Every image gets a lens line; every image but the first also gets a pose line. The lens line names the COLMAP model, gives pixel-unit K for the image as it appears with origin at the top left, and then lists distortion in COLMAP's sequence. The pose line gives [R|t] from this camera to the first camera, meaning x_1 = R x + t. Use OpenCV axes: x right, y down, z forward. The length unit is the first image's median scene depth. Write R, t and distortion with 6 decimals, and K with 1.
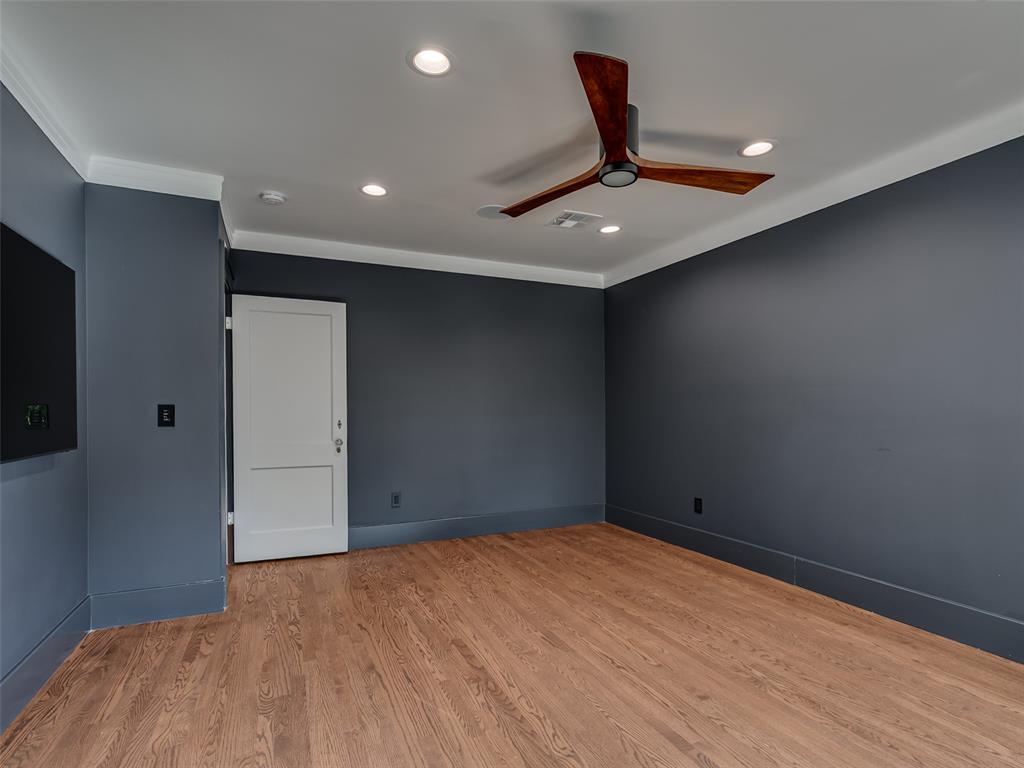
lens RADIAL K [[528.9, 0, 506.9], [0, 528.9, 409.8], [0, 0, 1]] dist [0.011634, 0.000591]
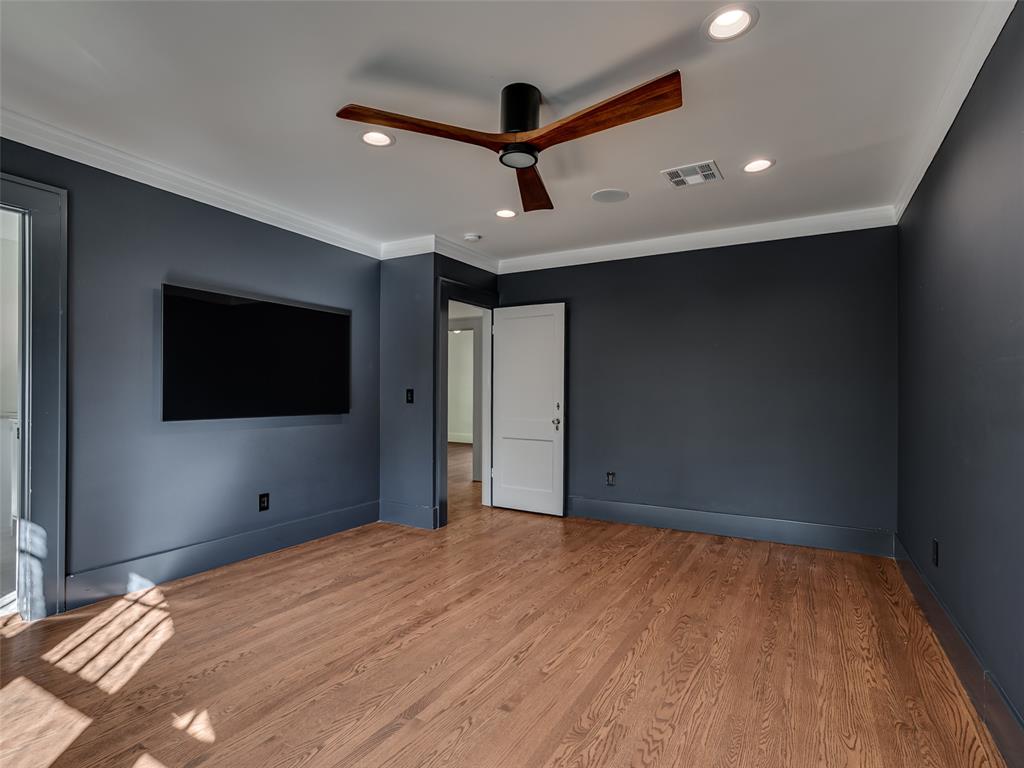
lens RADIAL K [[517.4, 0, 515.3], [0, 517.4, 391.4], [0, 0, 1]] dist [0.010397, 0.000564]
pose [[0.597377, 0.003565, -0.801953, 0.776027], [-0.009045, 0.999956, -0.002293, -0.002885], [0.801910, 0.008623, 0.597383, 0.334291]]
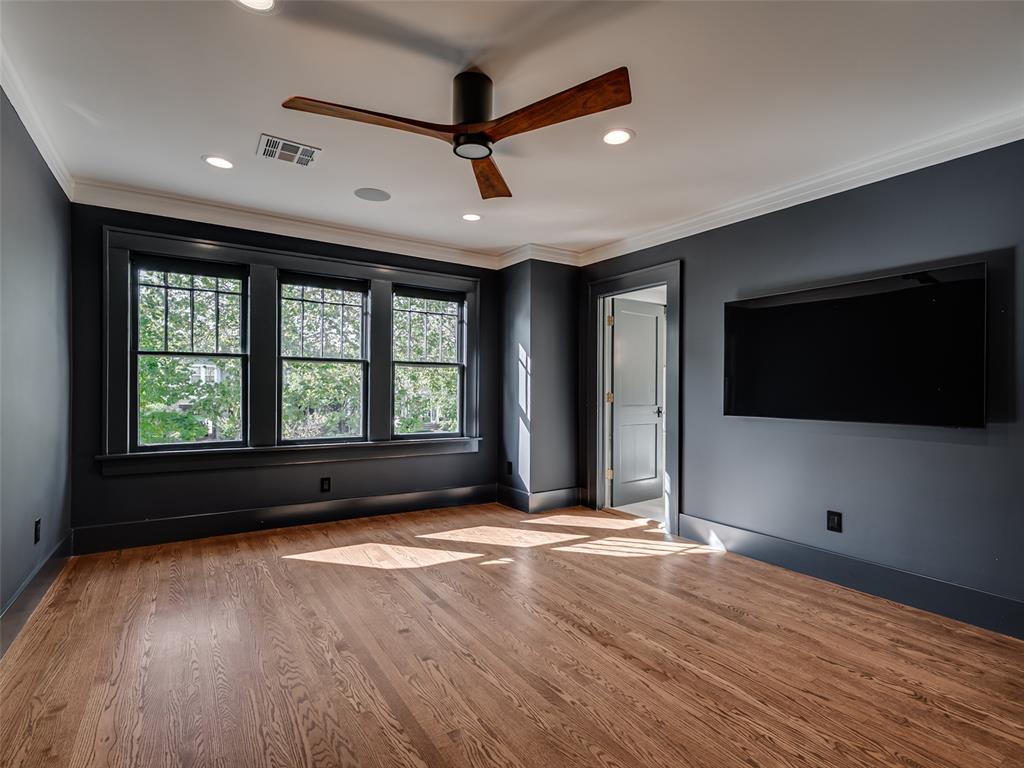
lens RADIAL K [[517.4, 0, 515.3], [0, 517.4, 391.4], [0, 0, 1]] dist [0.010397, 0.000564]
pose [[-0.985629, -0.006490, -0.168799, 0.229814], [-0.007380, 0.999962, 0.004644, 0.002182], [0.168762, 0.005823, -0.985640, 1.536373]]
